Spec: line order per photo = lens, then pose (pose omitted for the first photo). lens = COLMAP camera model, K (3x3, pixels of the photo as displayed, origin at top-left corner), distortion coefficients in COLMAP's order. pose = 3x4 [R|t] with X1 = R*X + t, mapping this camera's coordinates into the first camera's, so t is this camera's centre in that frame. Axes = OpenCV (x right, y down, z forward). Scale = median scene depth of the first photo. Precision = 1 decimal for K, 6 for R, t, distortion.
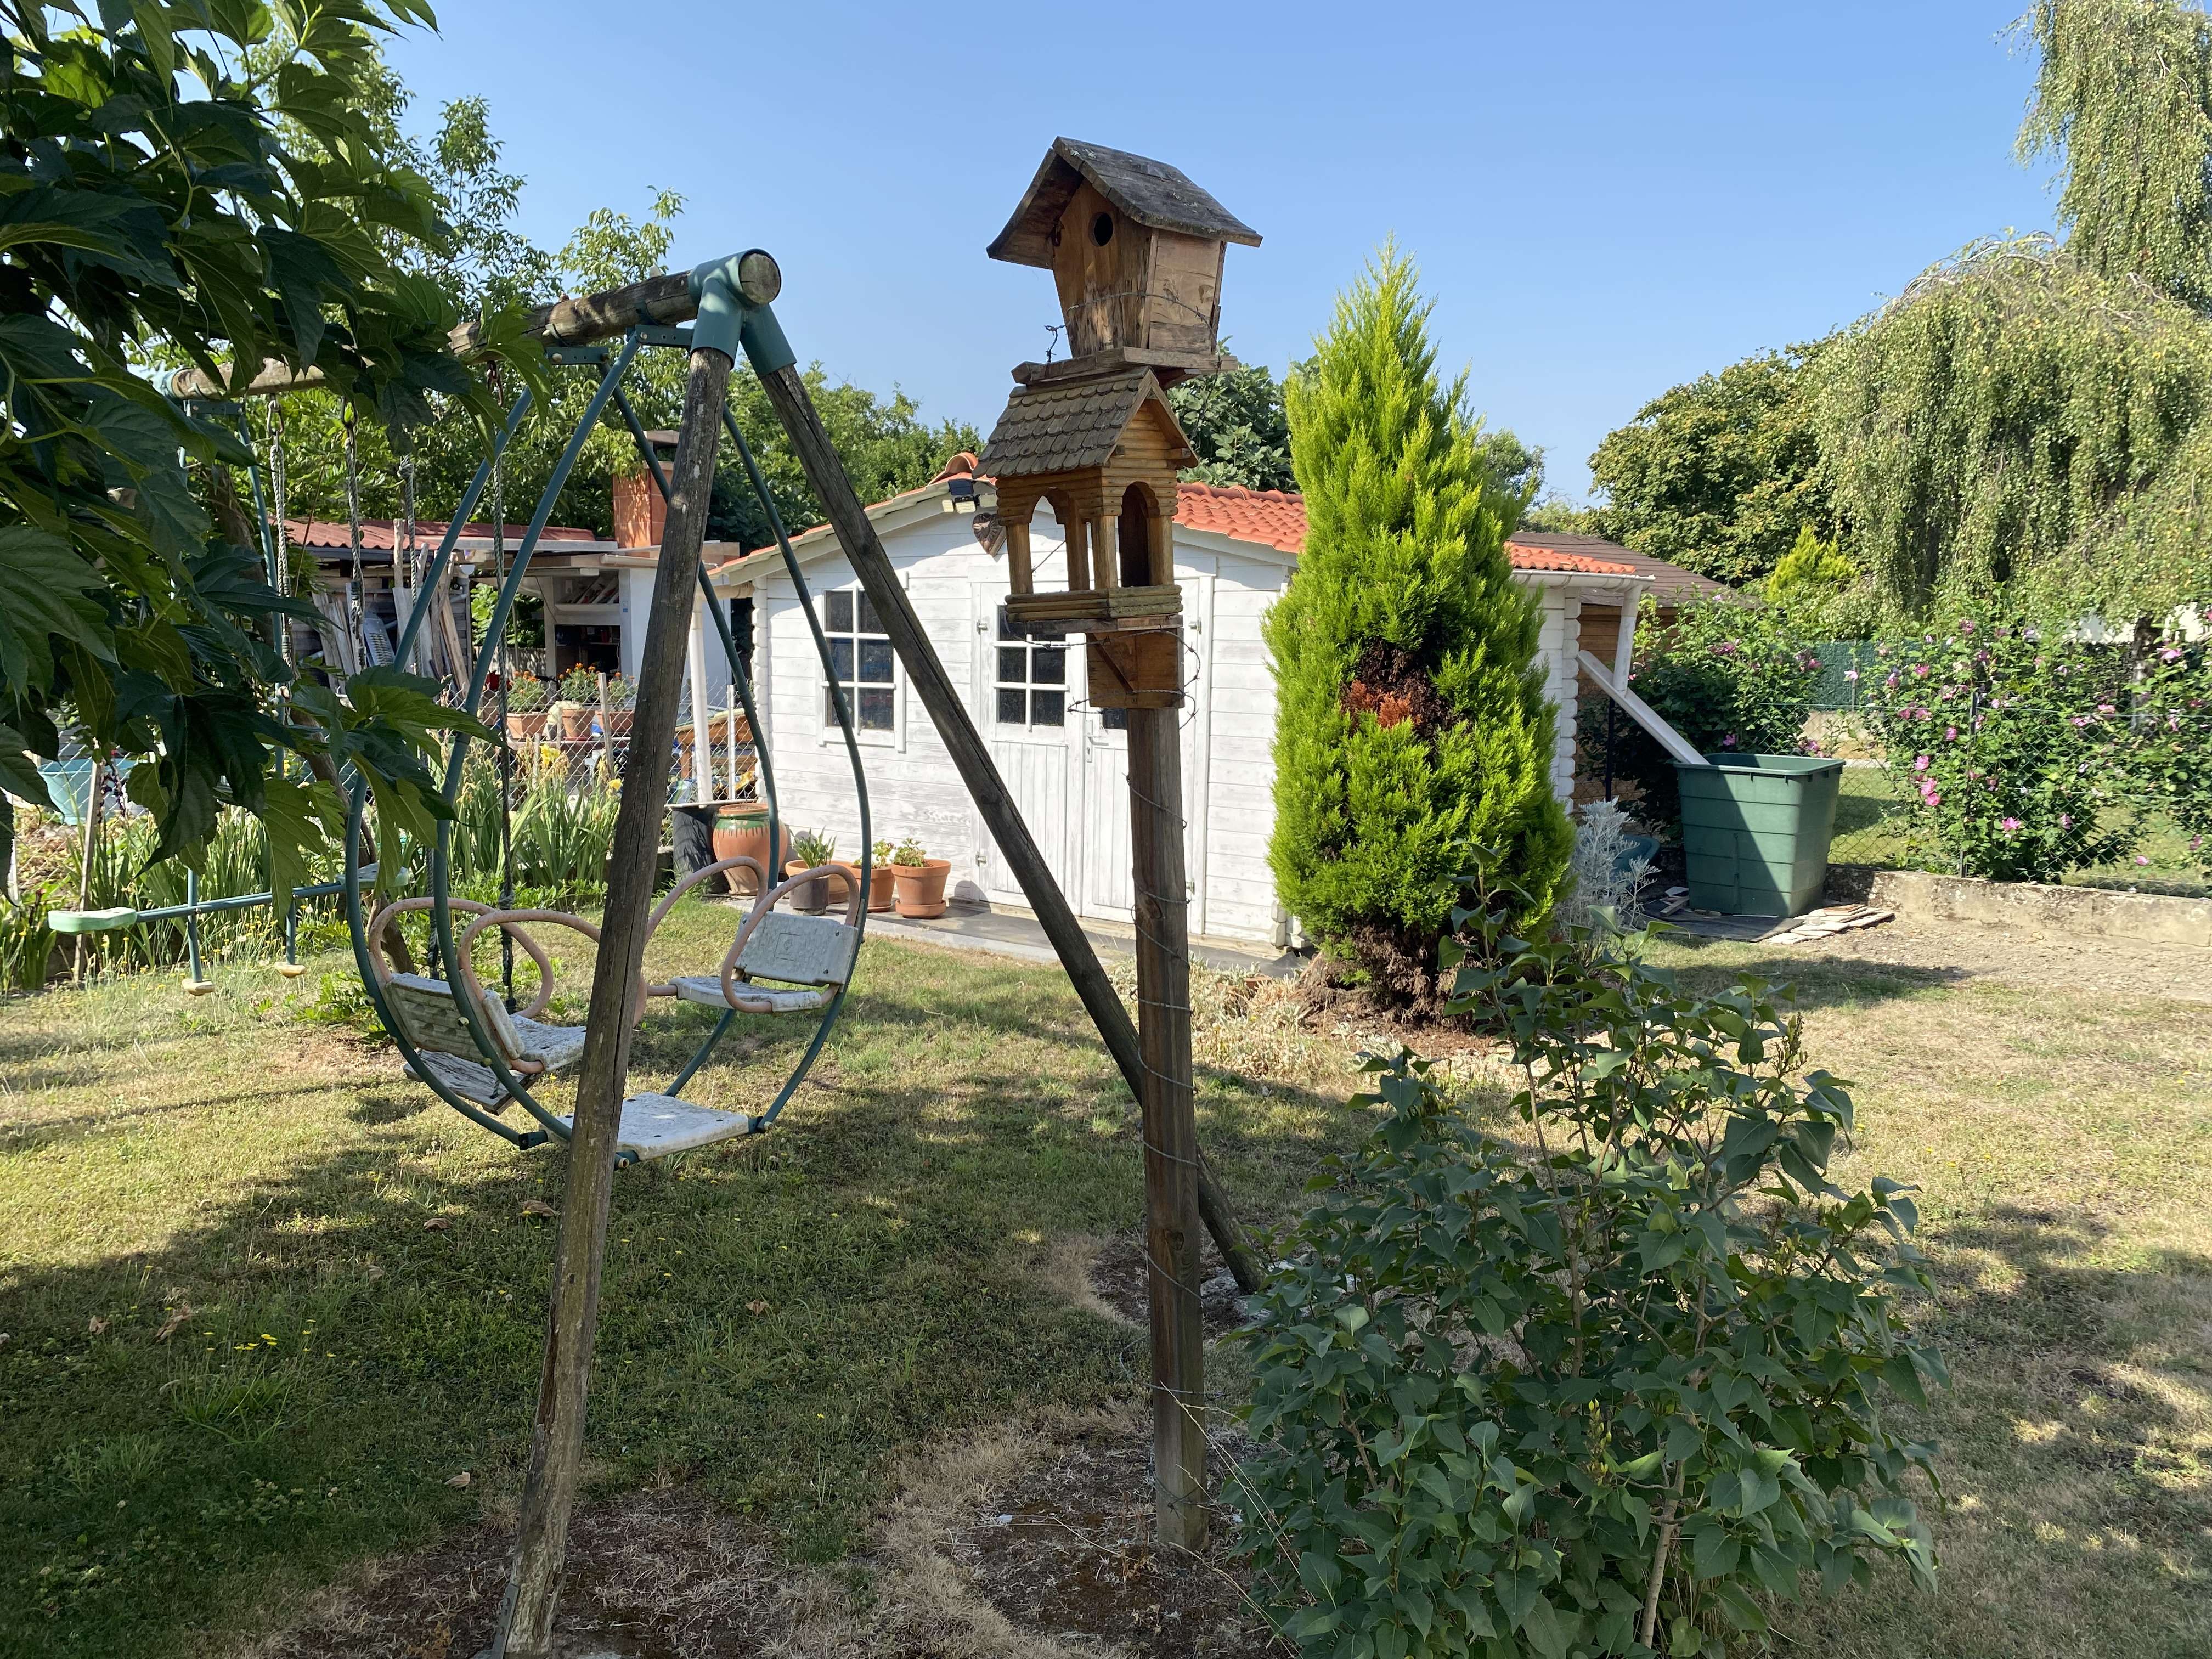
lens RADIAL K [[1677.4, 0, 1103.0], [0, 1677.4, 817.3], [0, 0, 1]] dist [-0.013103, -0.005507]
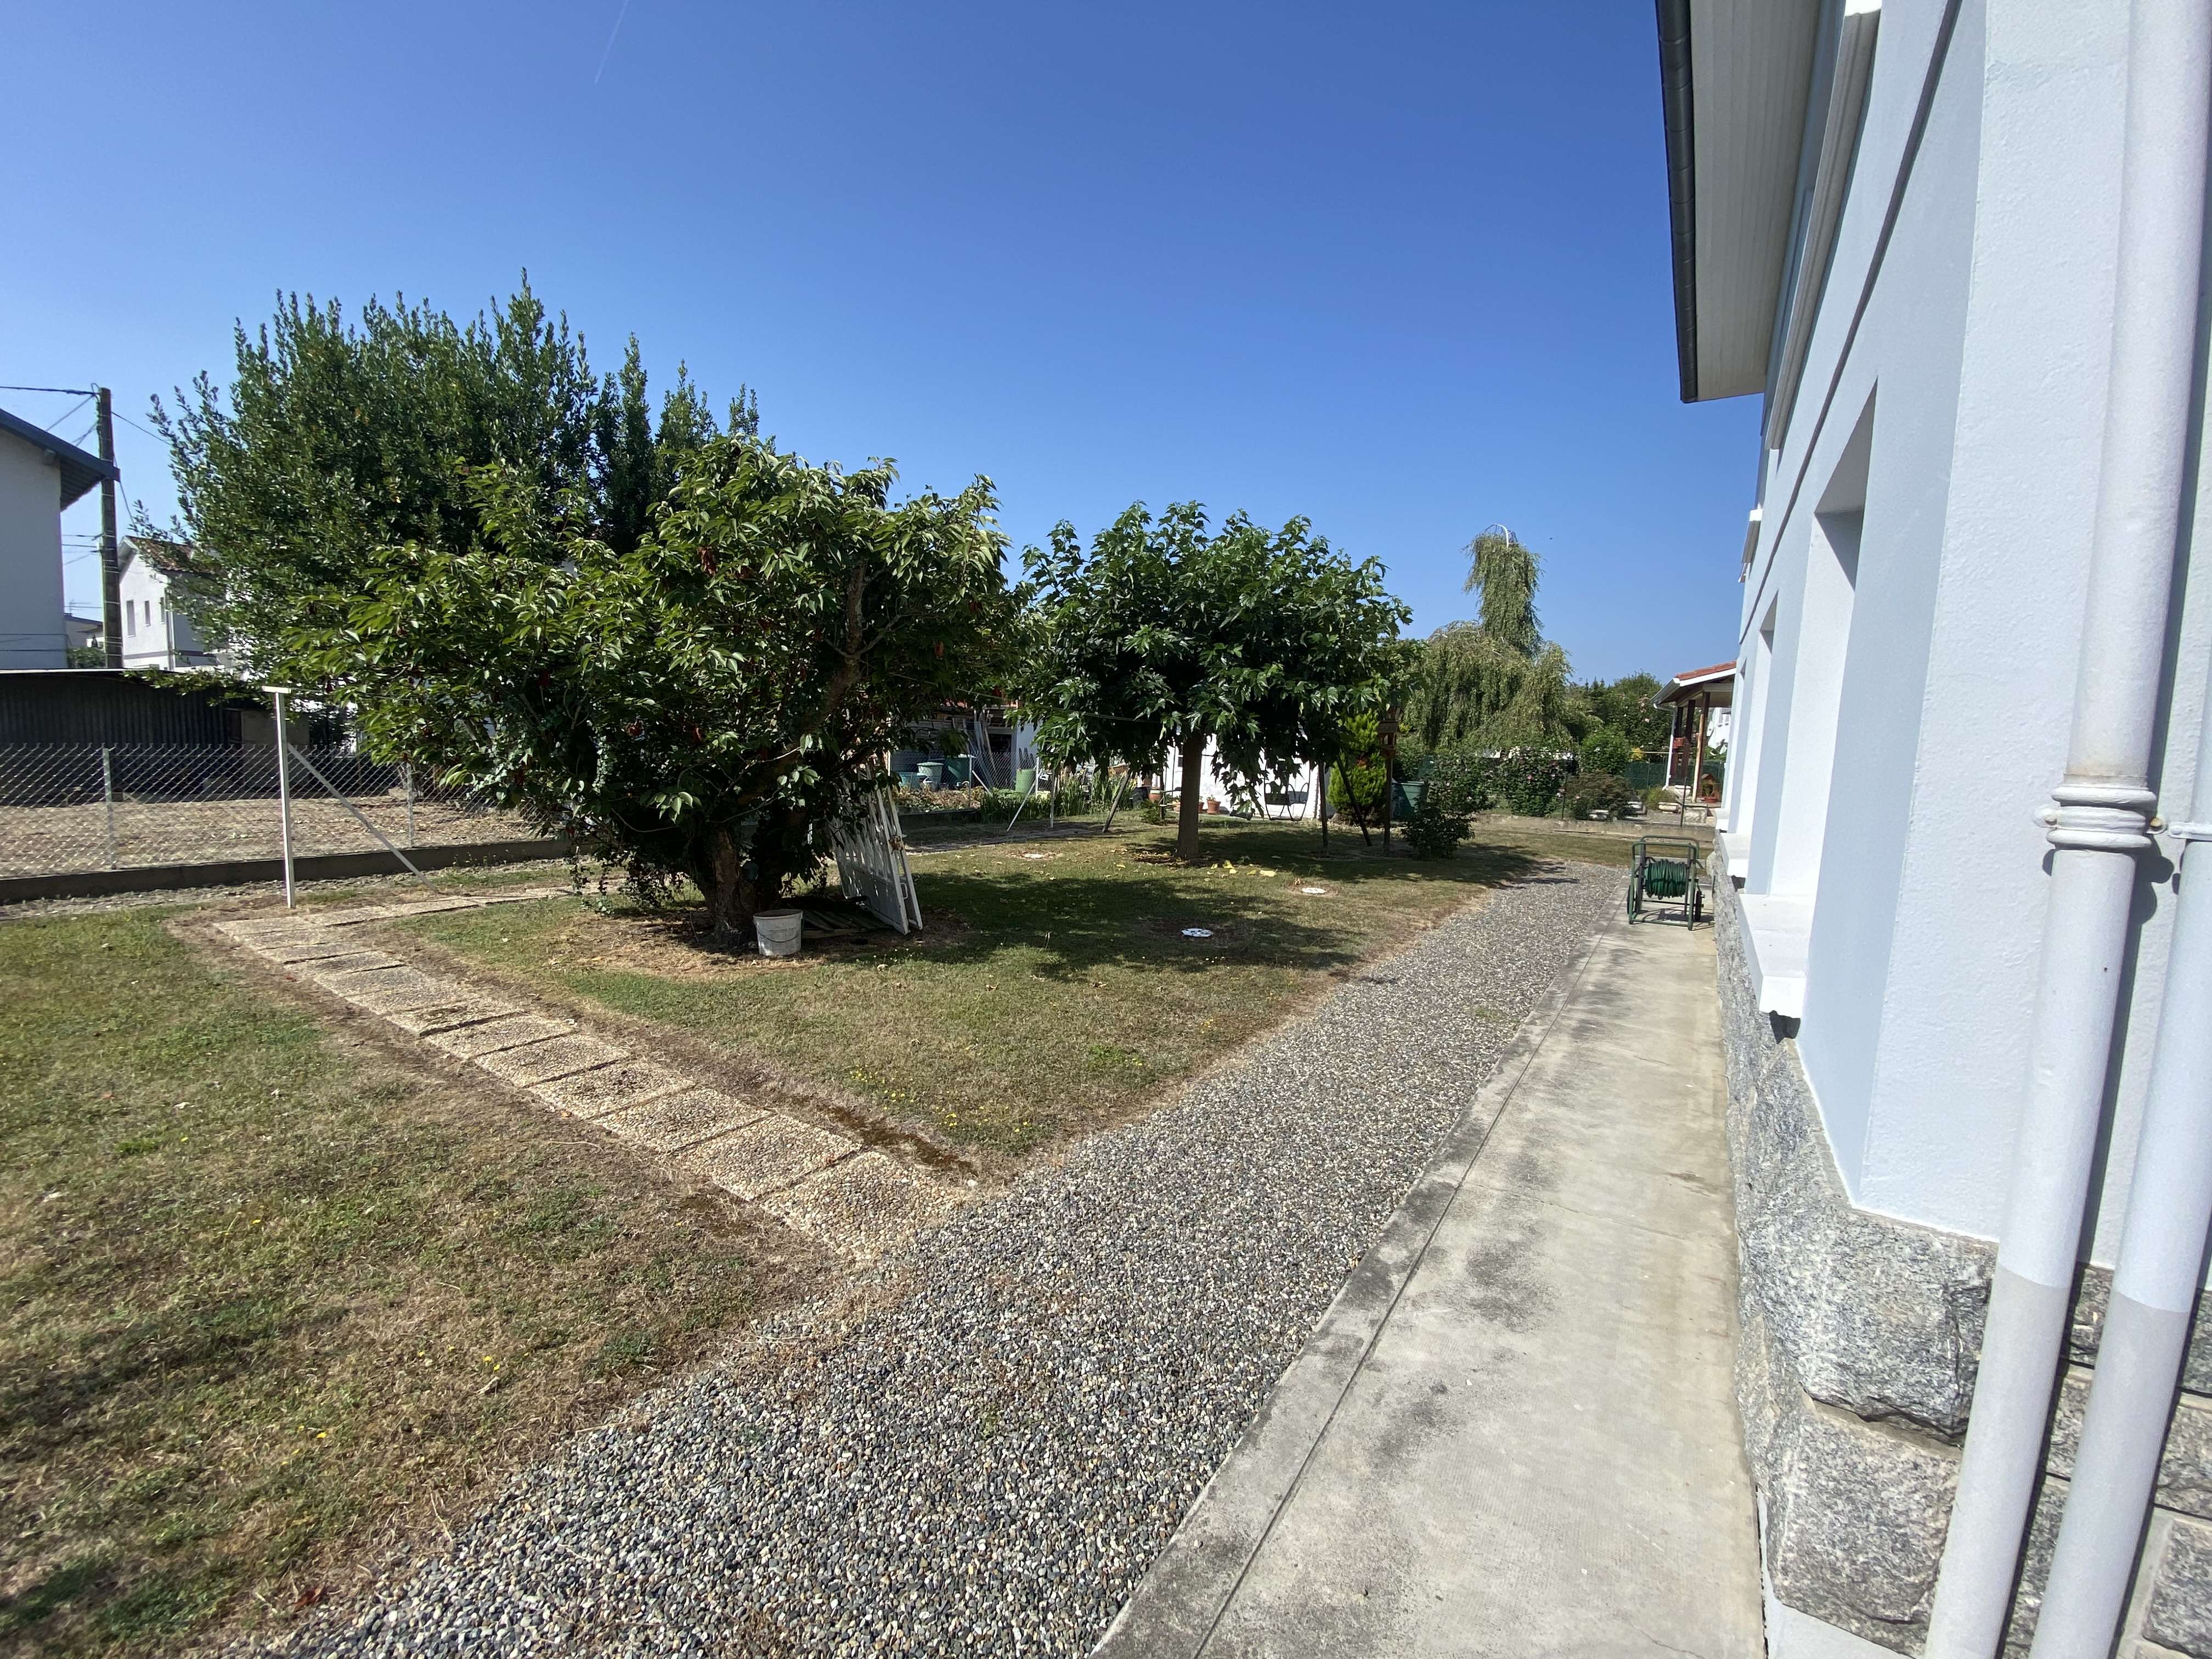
lens RADIAL K [[907.7, 0, 1108.8], [0, 907.7, 834.0], [0, 0, 1]] dist [-0.031751, -0.000711]
pose [[0.989837, 0.024178, 0.140133, -0.327323], [-0.023181, 0.999693, -0.008742, 0.064885], [-0.140302, 0.005404, 0.990094, -0.548341]]
